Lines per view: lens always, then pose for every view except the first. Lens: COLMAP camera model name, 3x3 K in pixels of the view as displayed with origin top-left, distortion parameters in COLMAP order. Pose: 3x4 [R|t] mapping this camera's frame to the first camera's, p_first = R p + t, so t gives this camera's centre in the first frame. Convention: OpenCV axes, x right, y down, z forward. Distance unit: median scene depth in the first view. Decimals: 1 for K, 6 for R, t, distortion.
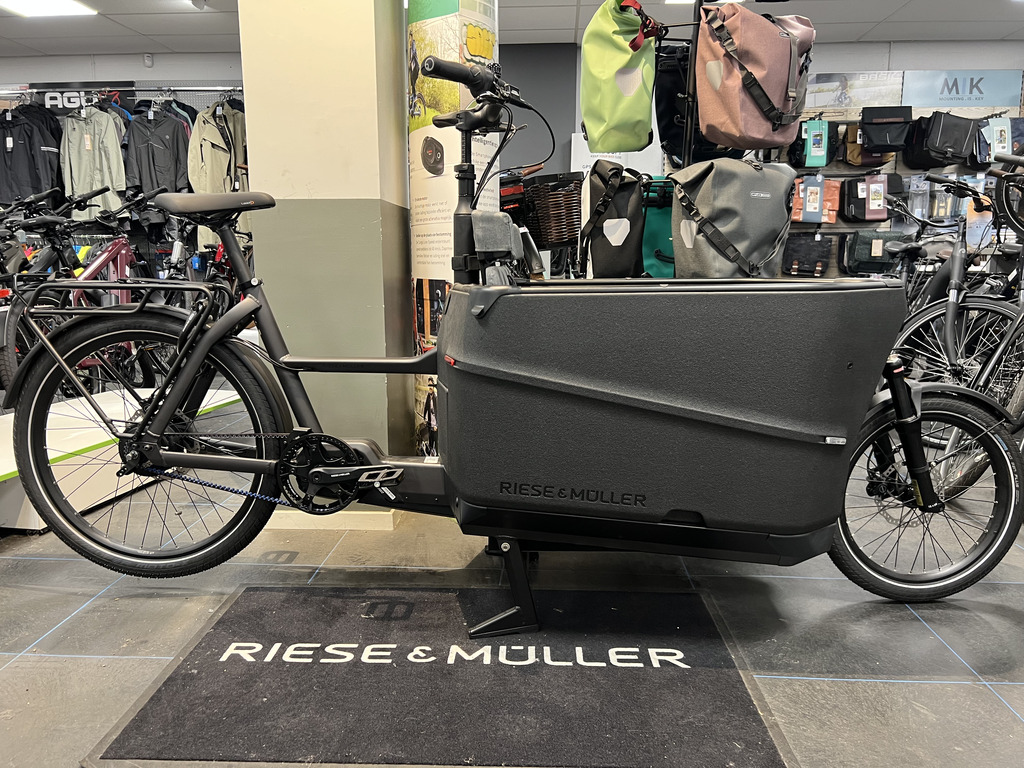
lens RADIAL K [[785.5, 0, 511.7], [0, 785.5, 379.2], [0, 0, 1]] dist [0.025218, -0.039352]
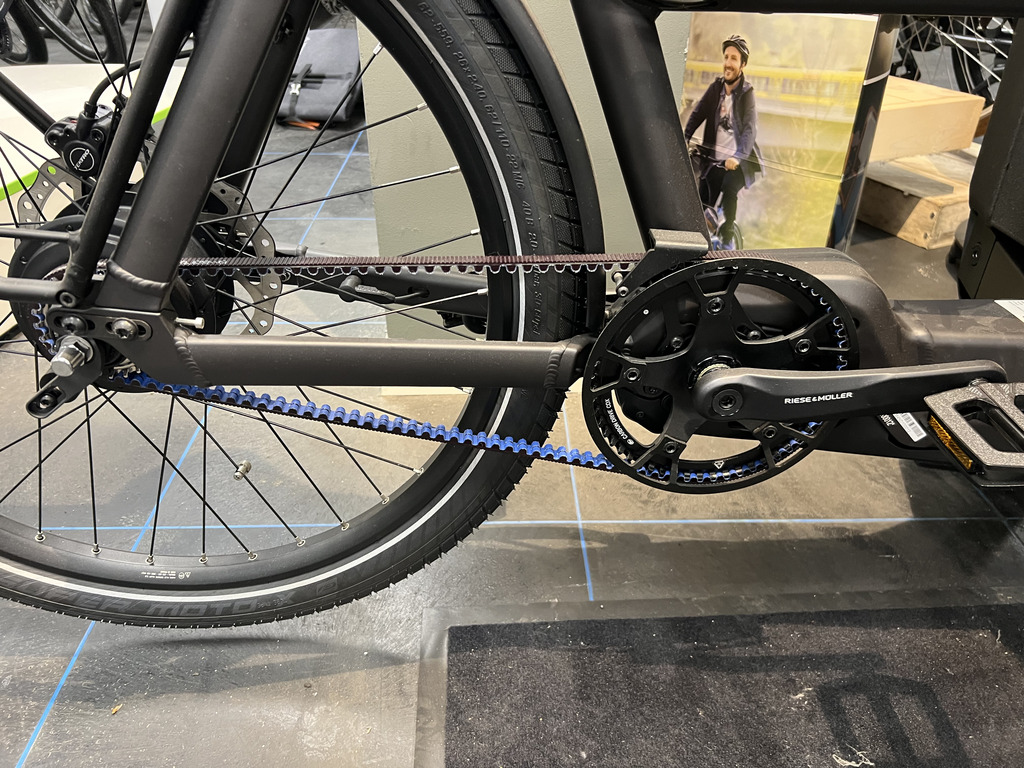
lens RADIAL K [[785.5, 0, 514.6], [0, 785.5, 389.1], [0, 0, 1]] dist [0.025218, -0.039352]
pose [[0.996524, -0.036366, 0.074946, -0.343277], [0.003430, 0.916829, 0.399266, 0.000991], [-0.083232, -0.397621, 0.913767, 0.720144]]
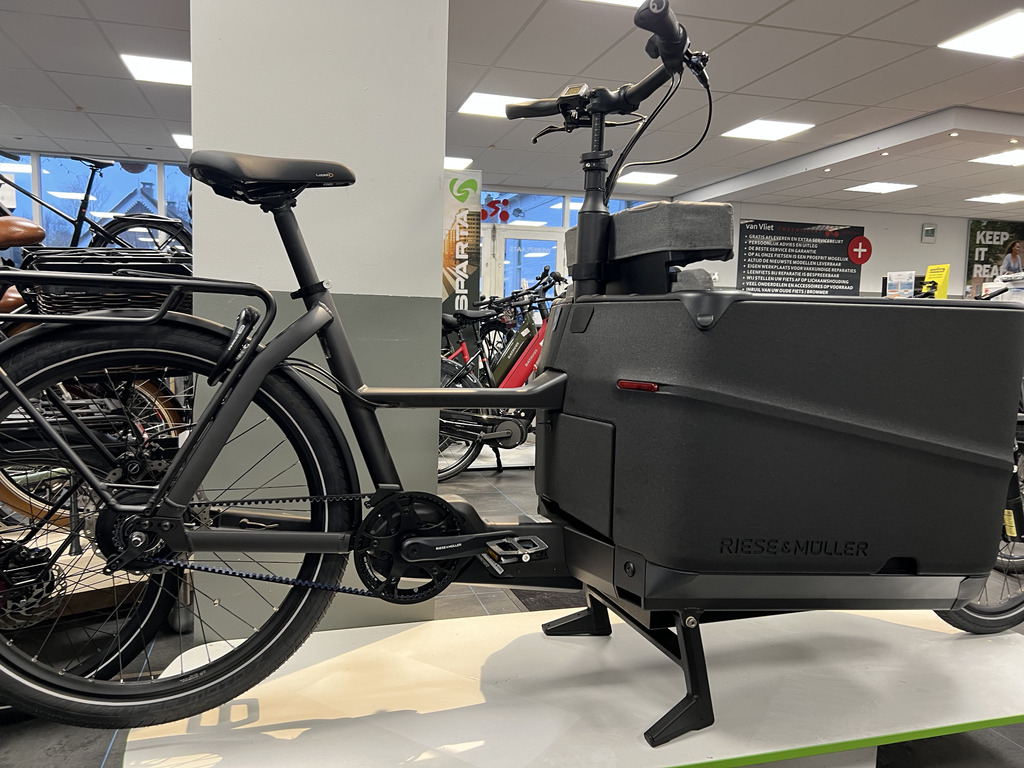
lens RADIAL K [[774.9, 0, 510.0], [0, 774.9, 383.8], [0, 0, 1]] dist [-0.005323, -0.000503]
pose [[0.942210, -0.005685, 0.334974, -0.396520], [0.026480, 0.997992, -0.057544, 0.012242], [-0.333975, 0.063089, 0.940468, 0.278561]]
